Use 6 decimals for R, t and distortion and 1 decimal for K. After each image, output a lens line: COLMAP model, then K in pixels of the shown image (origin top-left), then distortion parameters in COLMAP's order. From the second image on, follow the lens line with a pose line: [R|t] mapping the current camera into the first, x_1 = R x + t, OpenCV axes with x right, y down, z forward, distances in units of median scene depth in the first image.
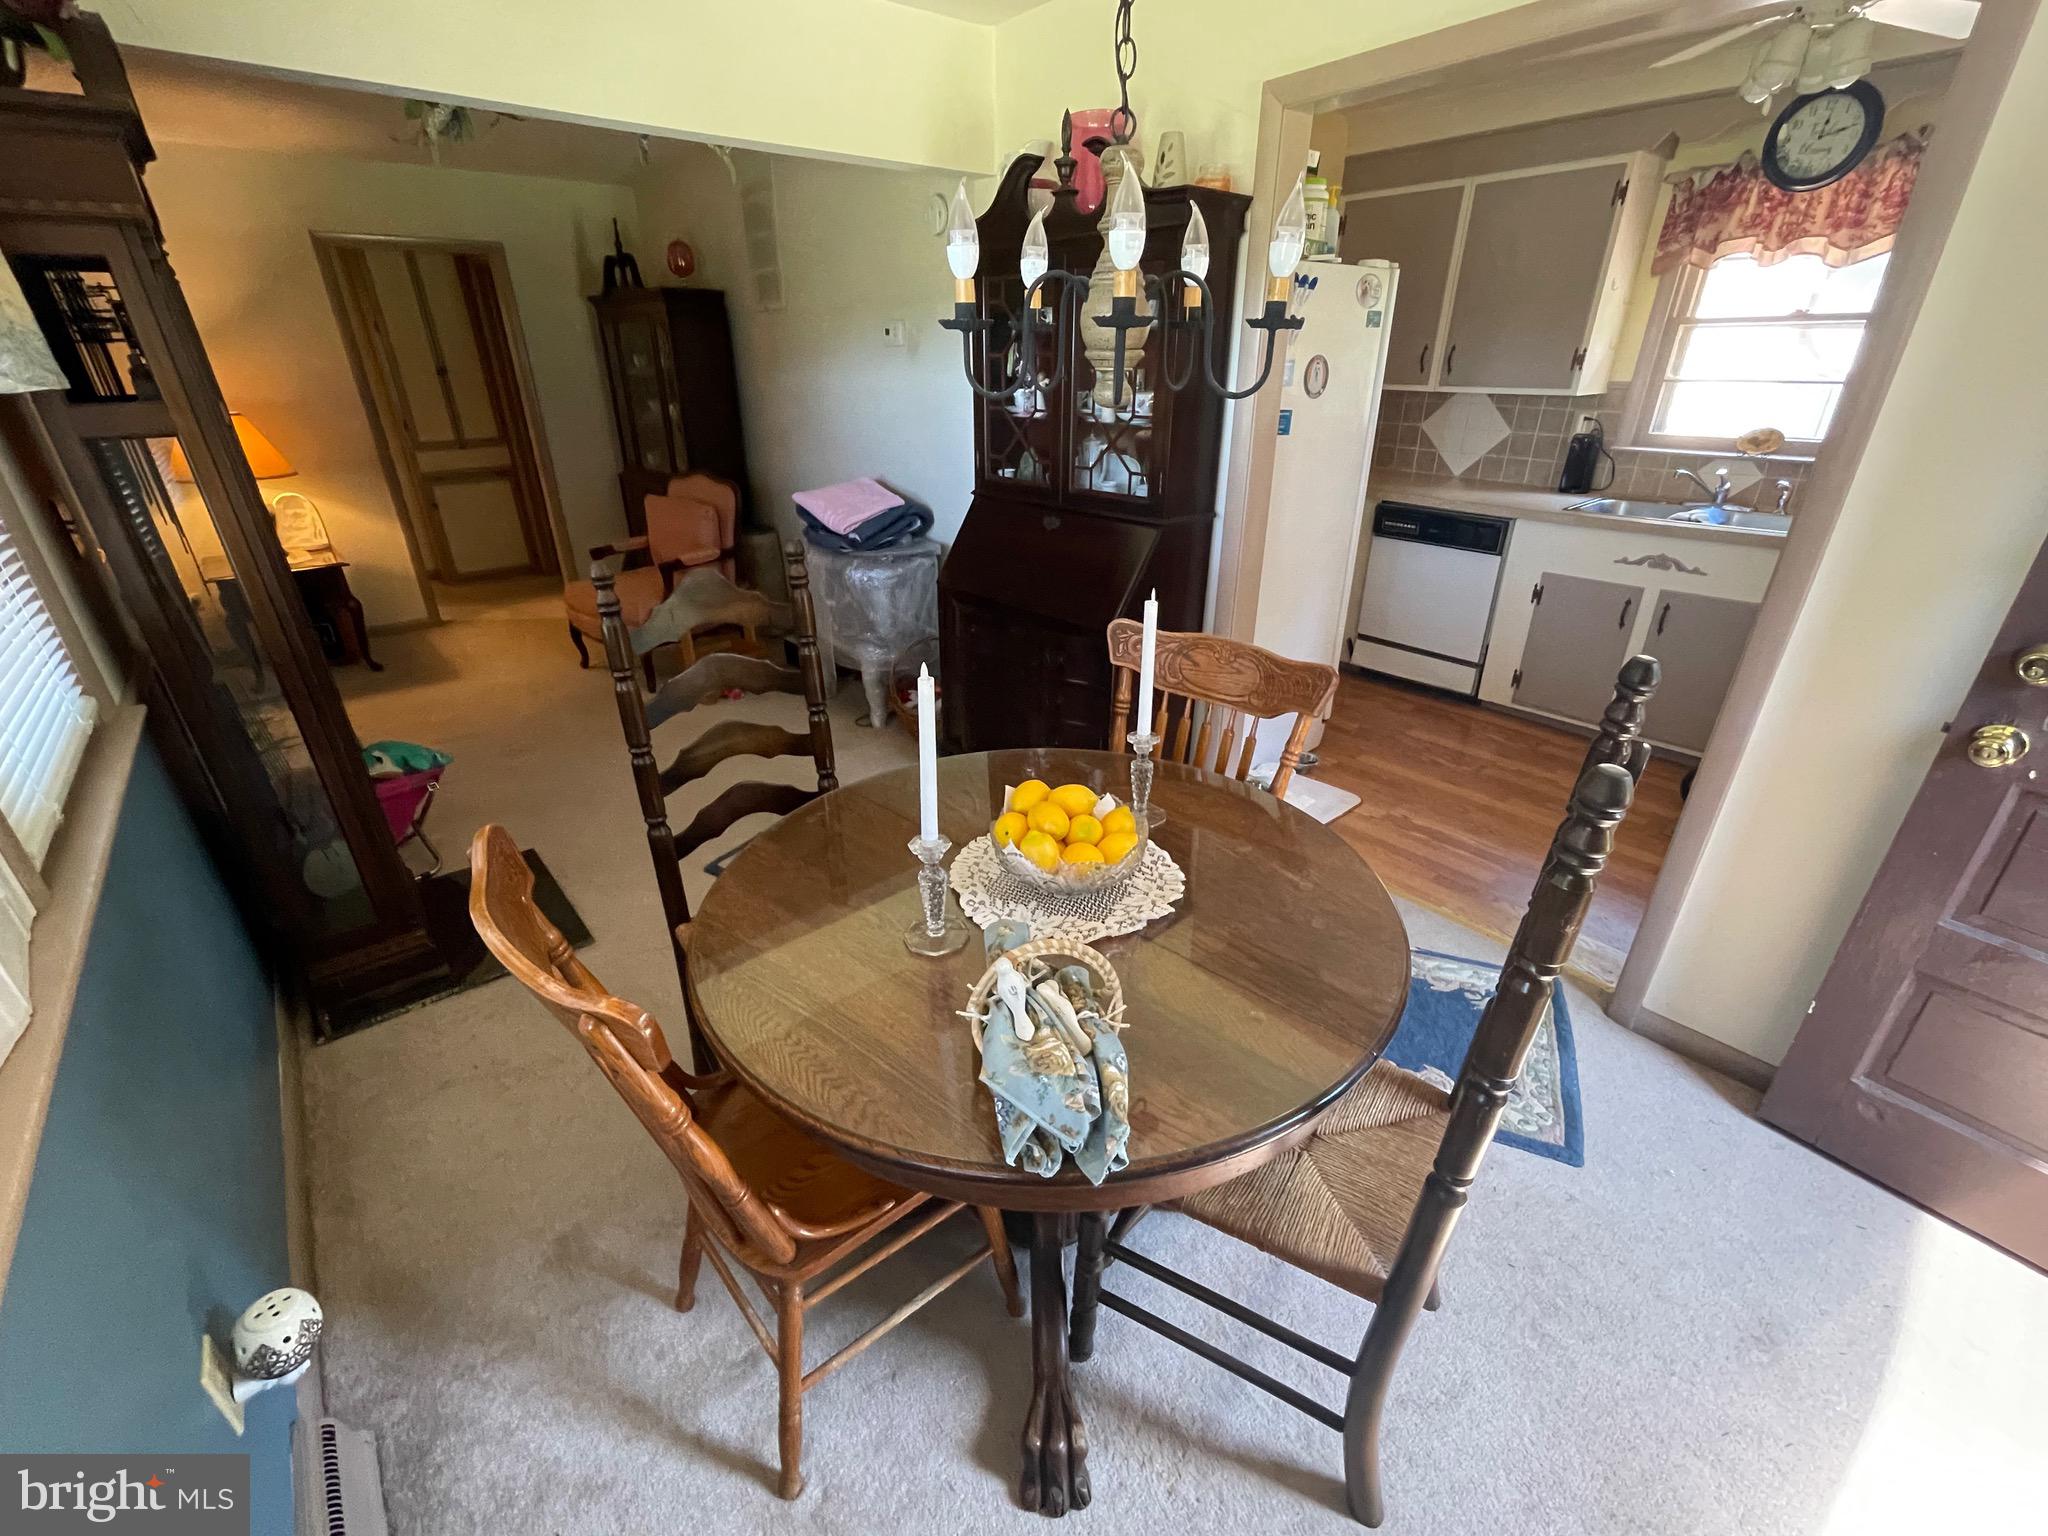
lens RADIAL K [[875.1, 0, 1010.1], [0, 875.1, 788.3], [0, 0, 1]] dist [-0.001281, -0.001548]
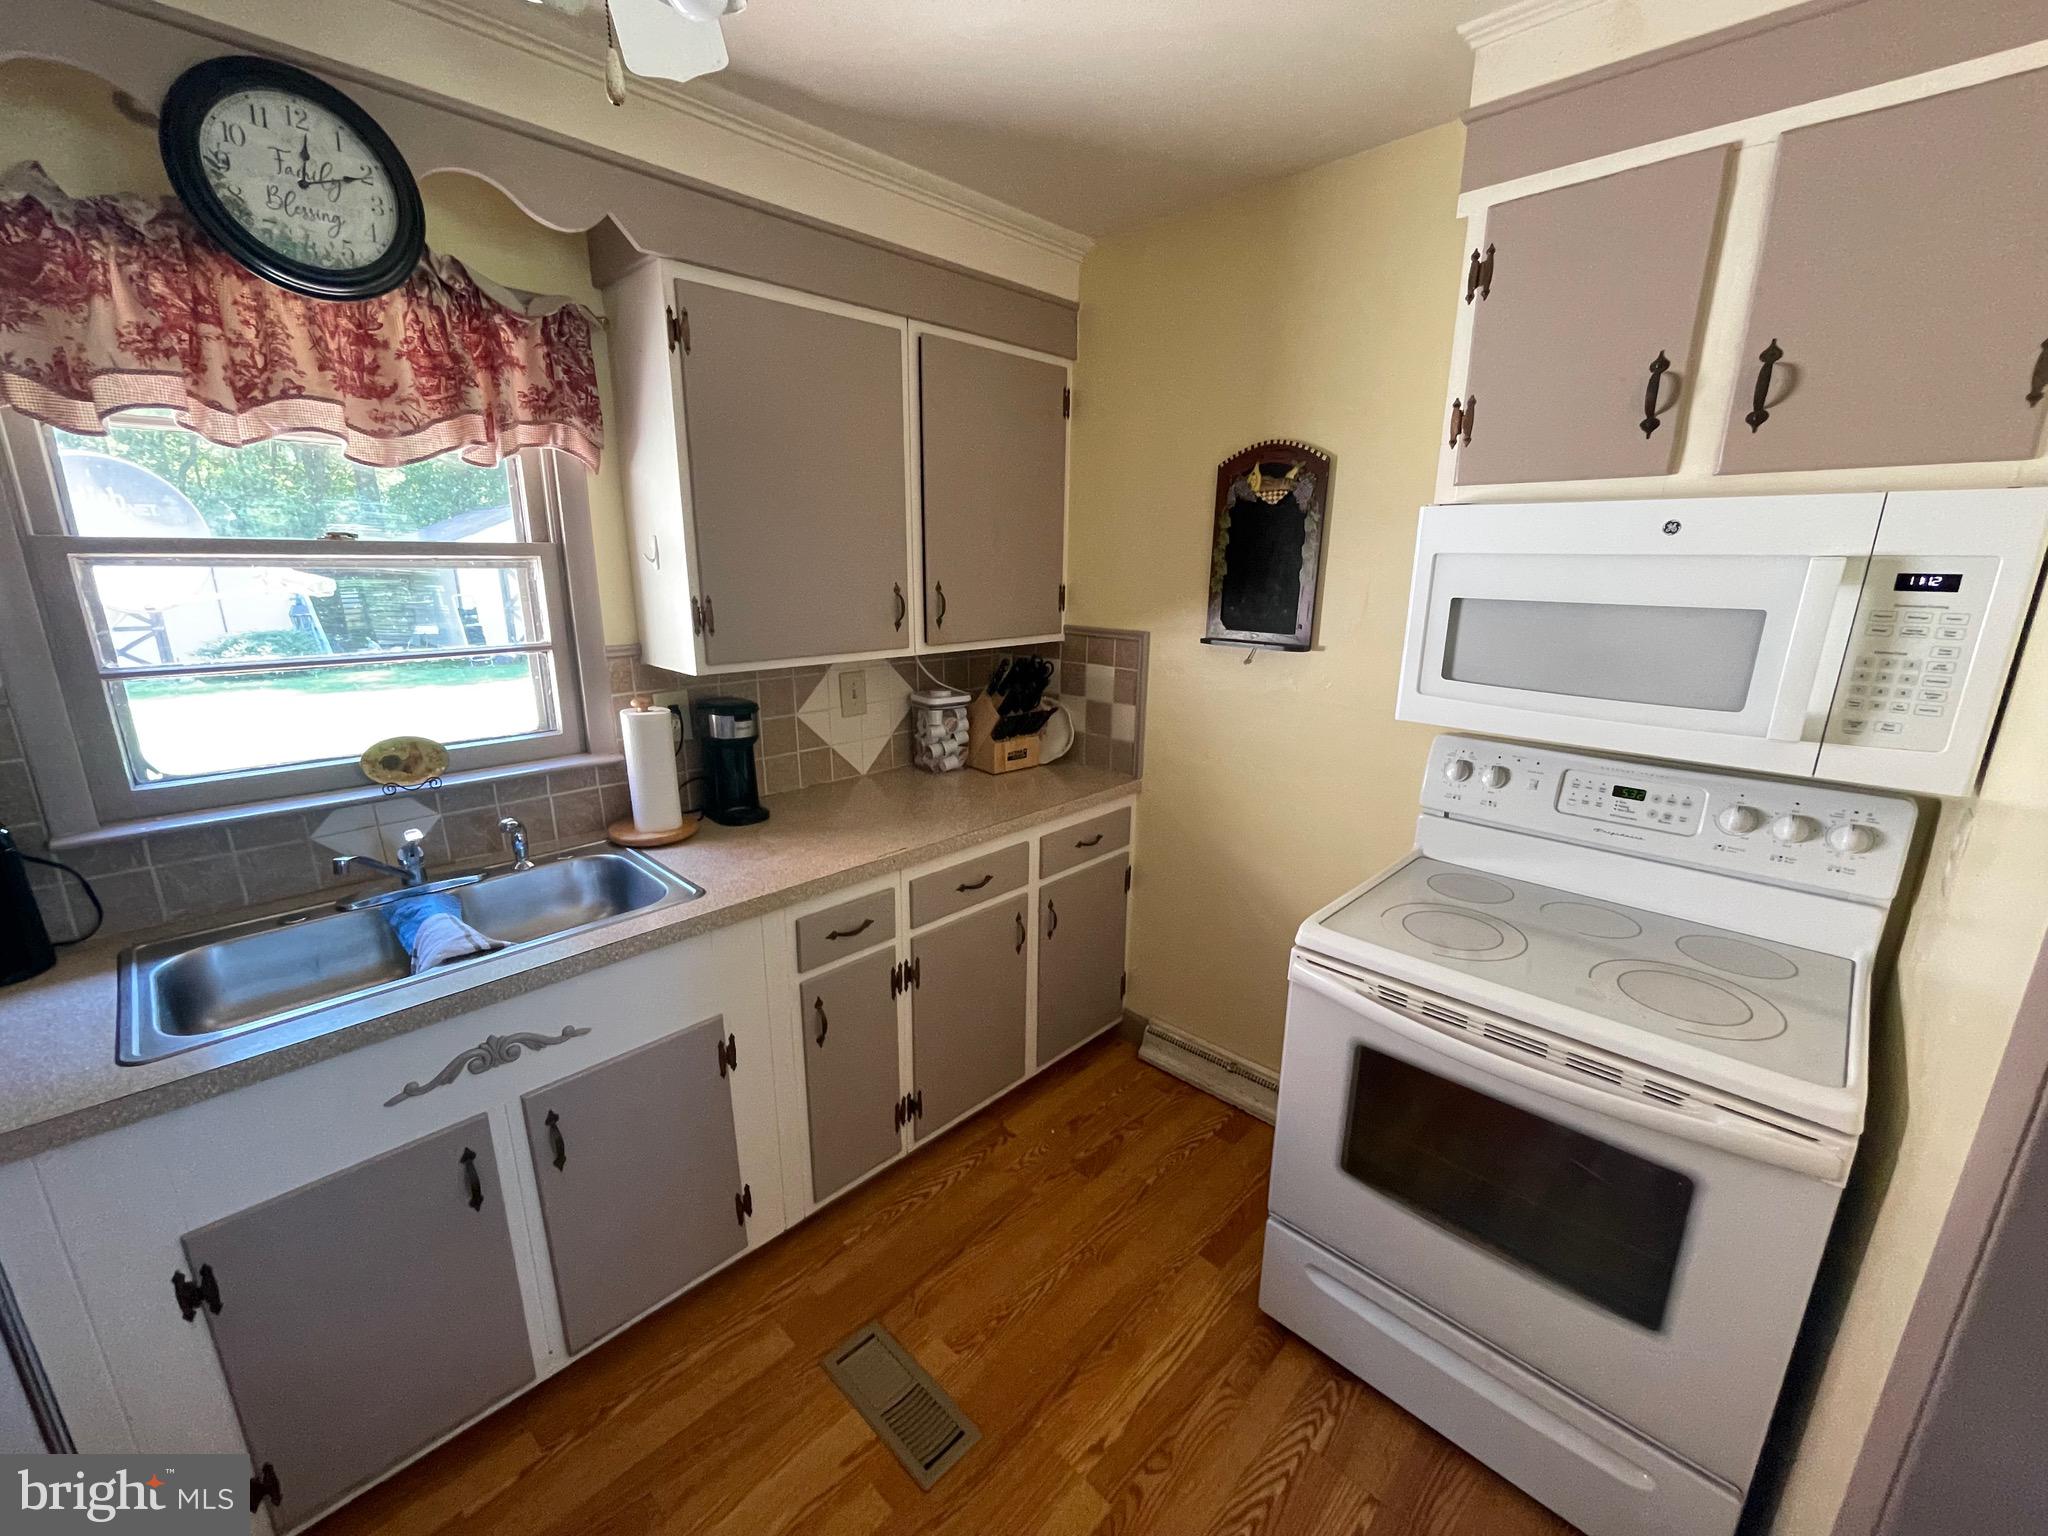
lens RADIAL K [[825.7, 0, 1016.3], [0, 825.7, 777.2], [0, 0, 1]] dist [0.001666, -0.000563]
pose [[-0.112579, -0.245393, 0.962865, 0.346780], [0.438410, 0.857337, 0.269758, -0.379989], [-0.891696, 0.452499, 0.011064, 0.699836]]
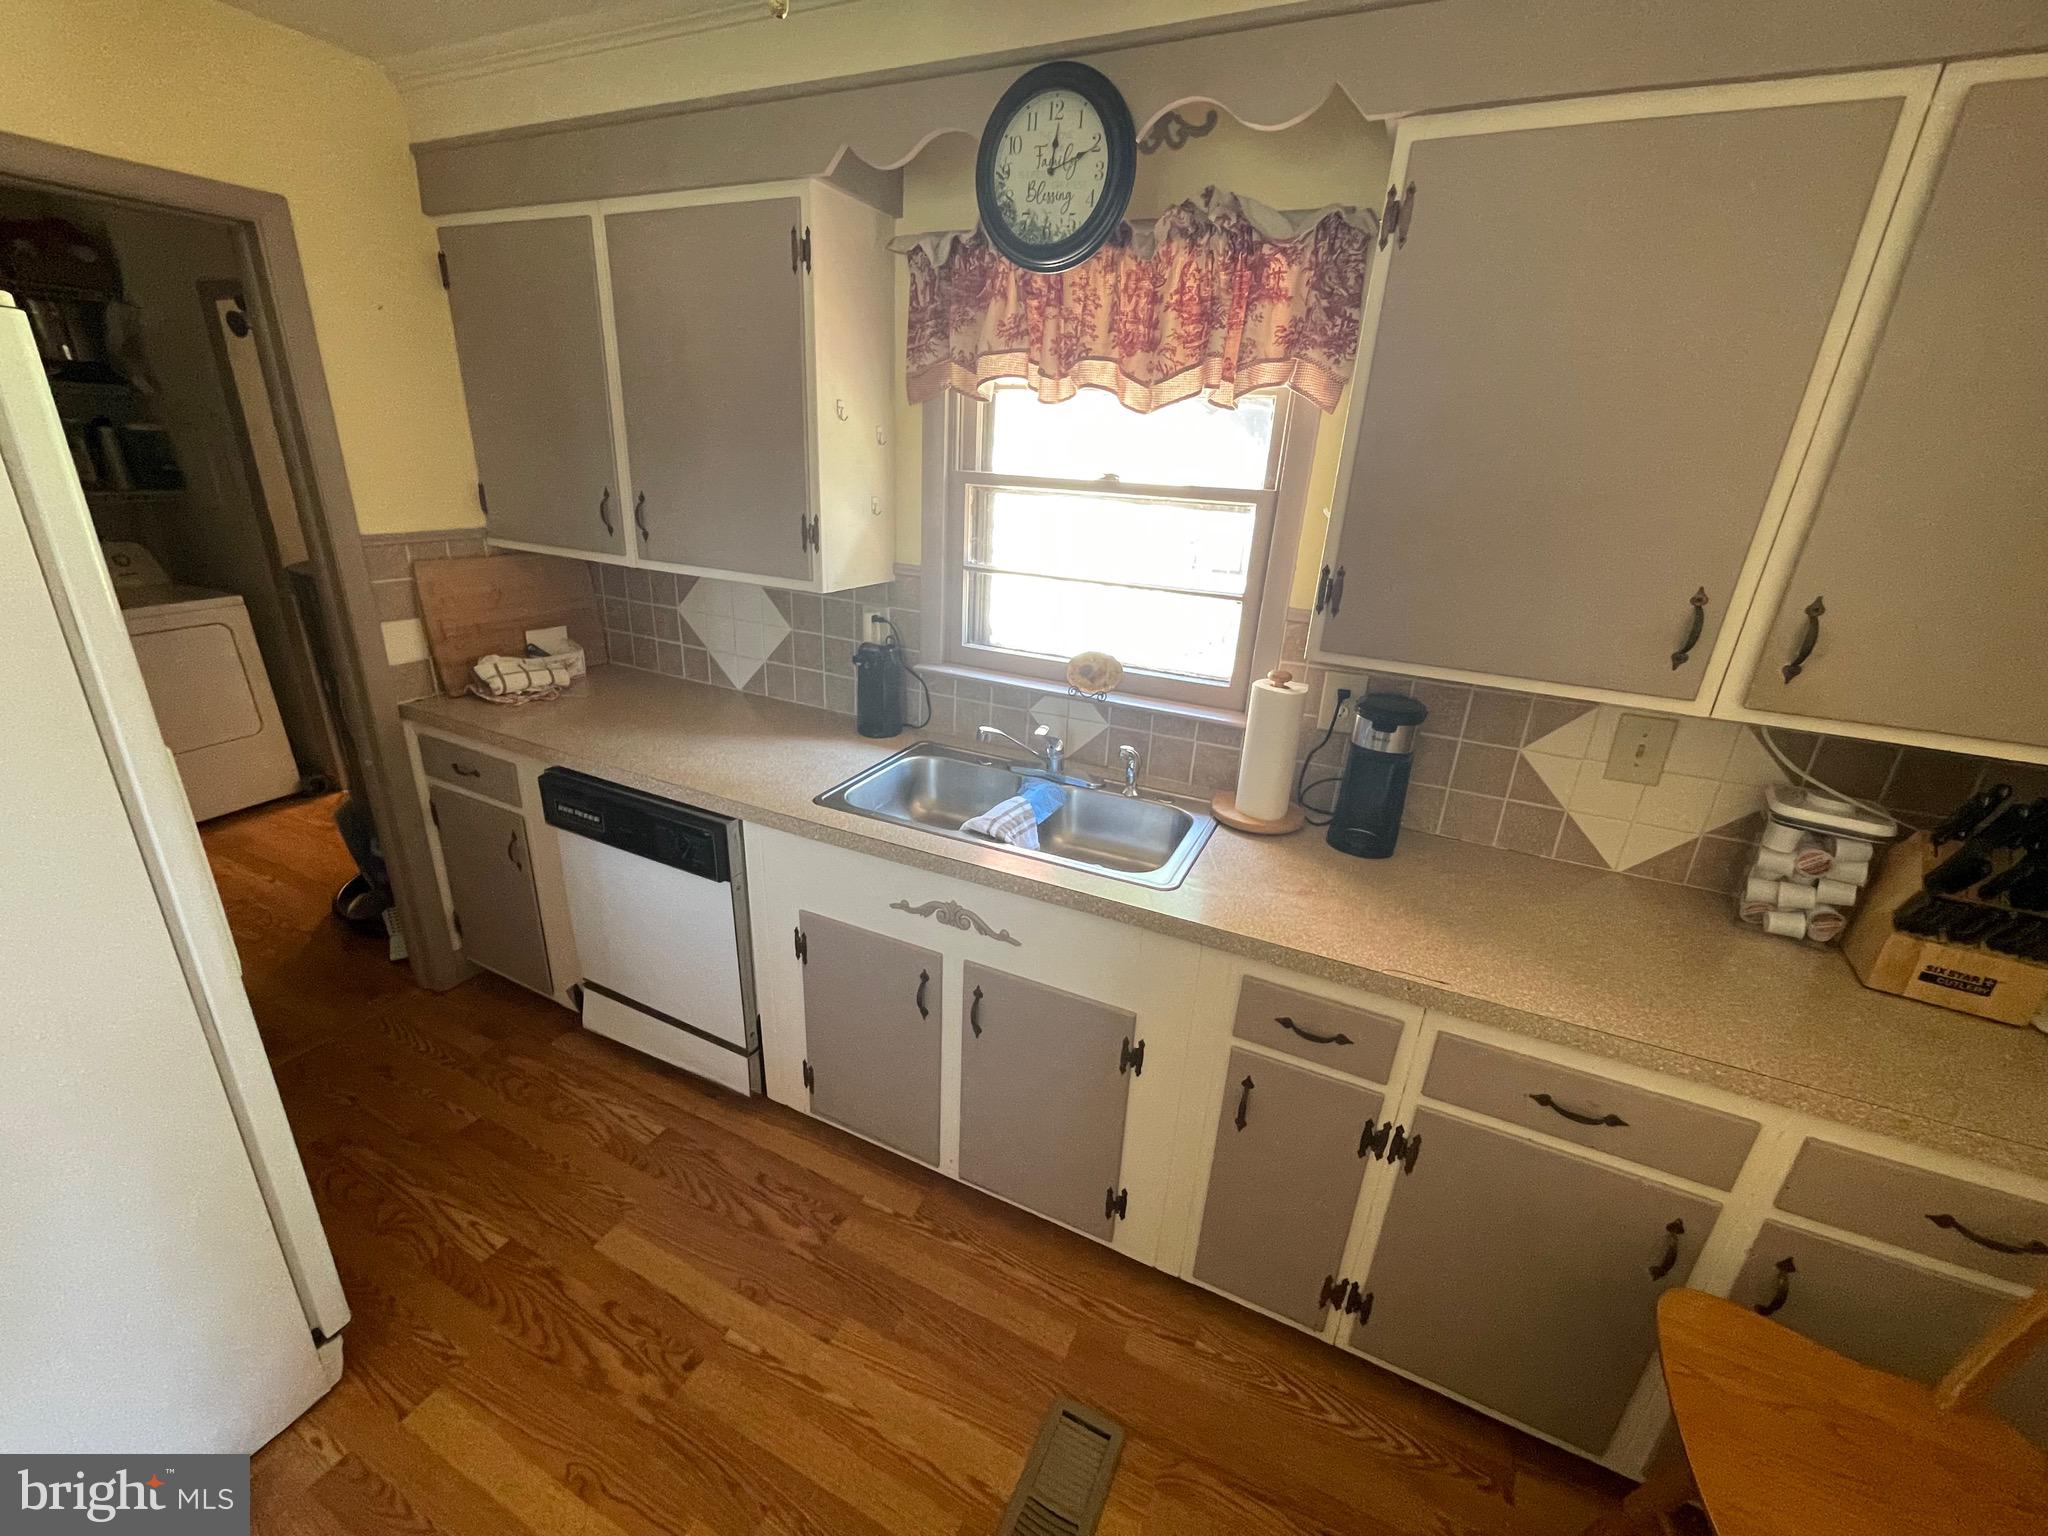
lens RADIAL K [[835.7, 0, 1016.5], [0, 835.7, 778.3], [0, 0, 1]] dist [-0.002870, -0.000651]
pose [[0.903261, -0.098735, 0.417578, 0.577974], [0.134278, 0.989330, -0.056532, -0.311156], [-0.407540, 0.107134, 0.906881, 0.512661]]
